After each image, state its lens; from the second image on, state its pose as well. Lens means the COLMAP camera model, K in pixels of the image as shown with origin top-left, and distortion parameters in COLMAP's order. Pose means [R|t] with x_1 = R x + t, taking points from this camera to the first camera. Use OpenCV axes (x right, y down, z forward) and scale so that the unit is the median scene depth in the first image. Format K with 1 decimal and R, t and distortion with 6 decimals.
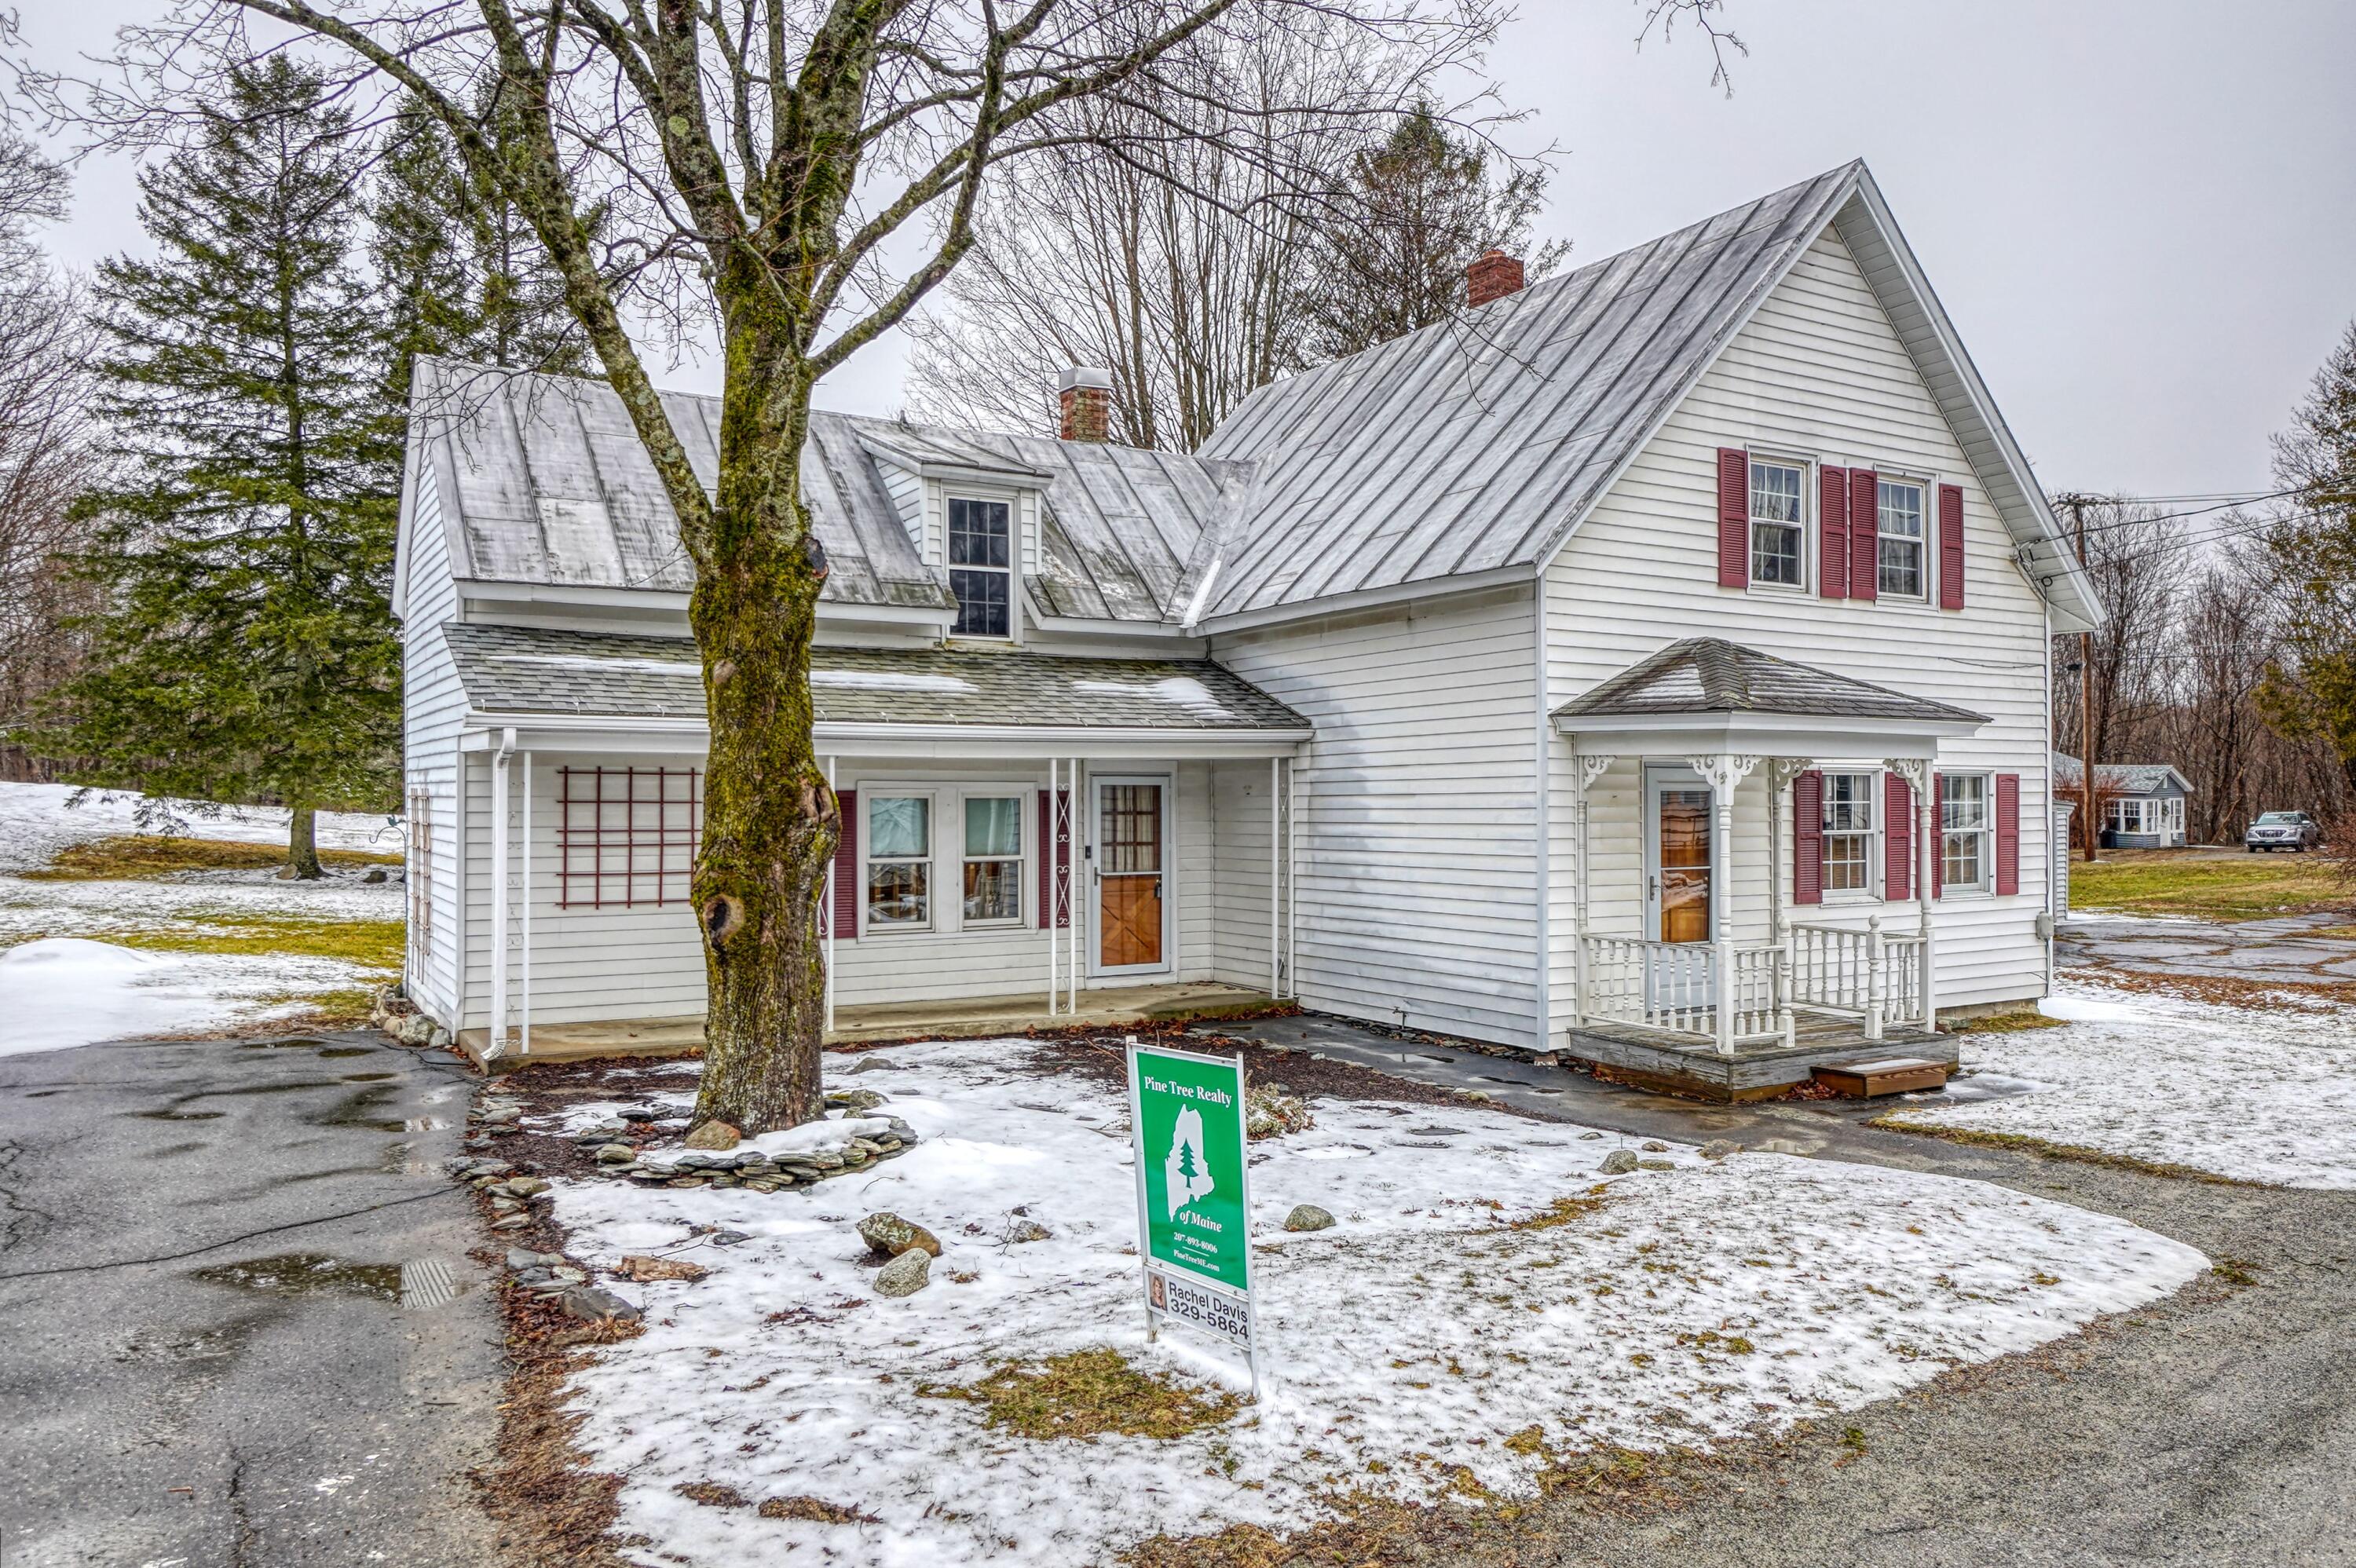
lens RADIAL K [[1653.8, 0, 1178.0], [0, 1653.8, 784.0], [0, 0, 1]] dist [0.001477, -0.001793]
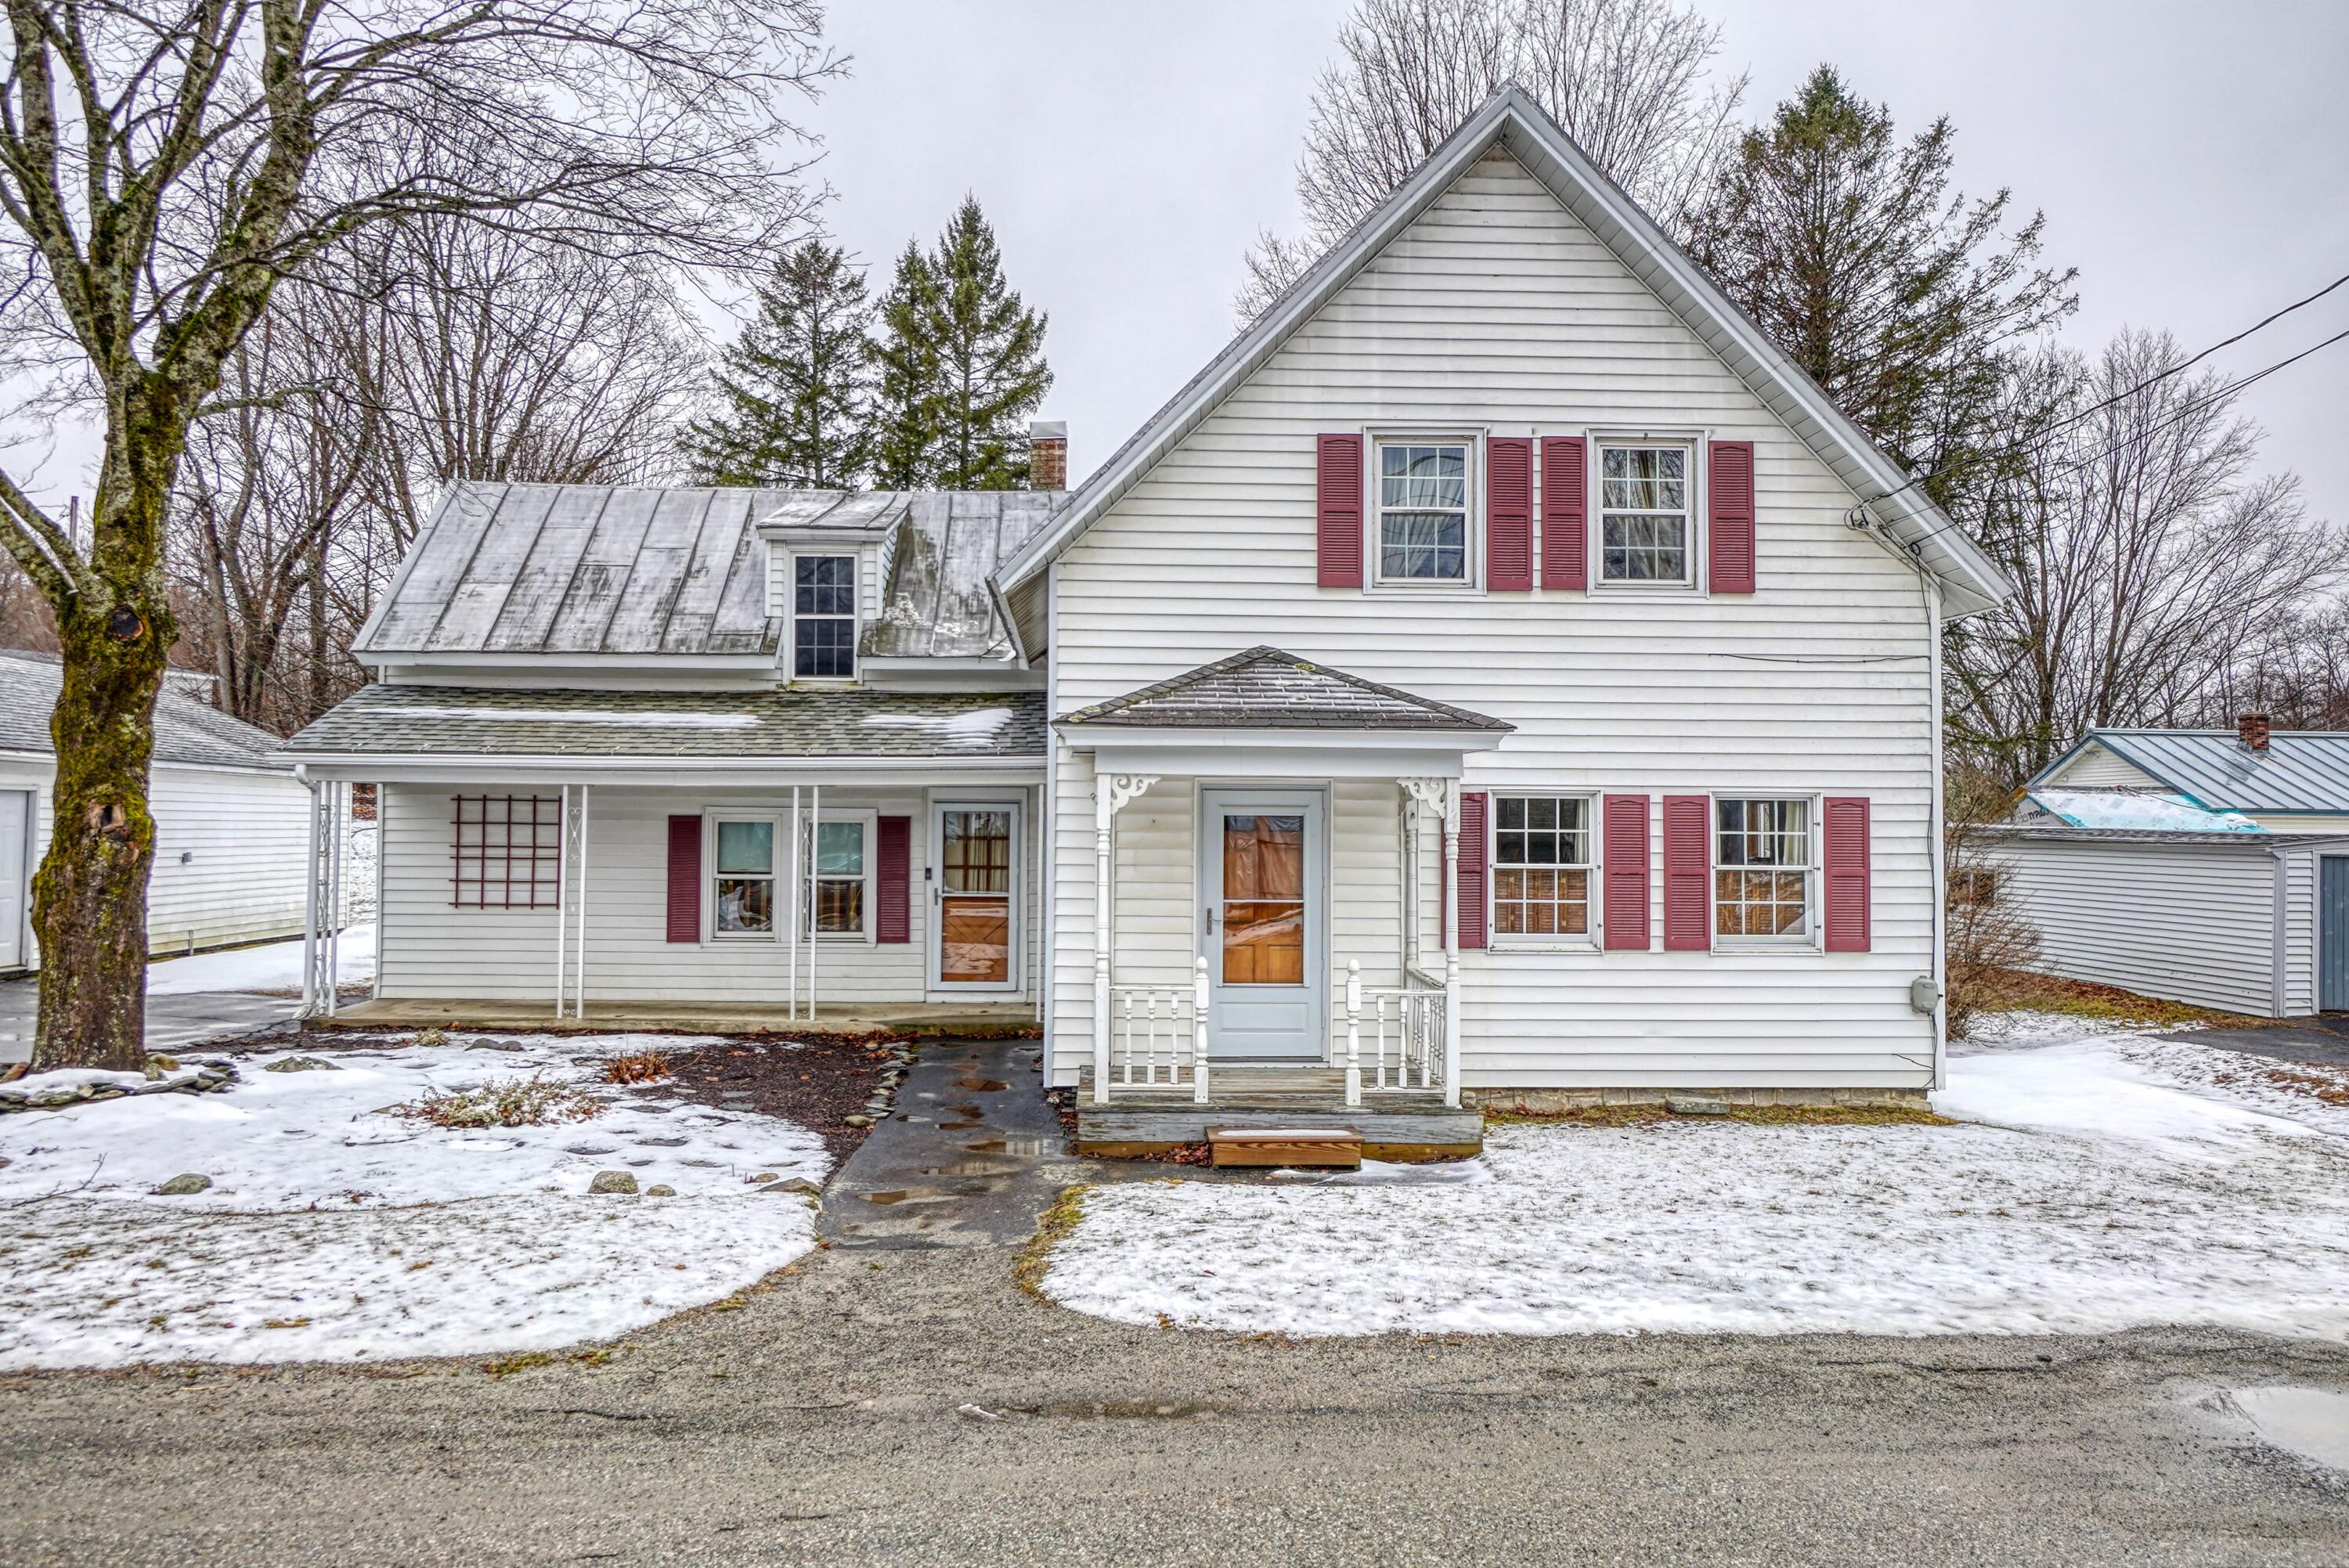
lens RADIAL K [[1554.0, 0, 1133.4], [0, 1554.0, 773.6], [0, 0, 1]] dist [-0.005522, 0.001858]
pose [[0.870625, -0.011580, -0.491810, 0.629012], [-0.003072, 0.999575, -0.028974, 0.005765], [0.491937, 0.026736, 0.870220, 0.211813]]
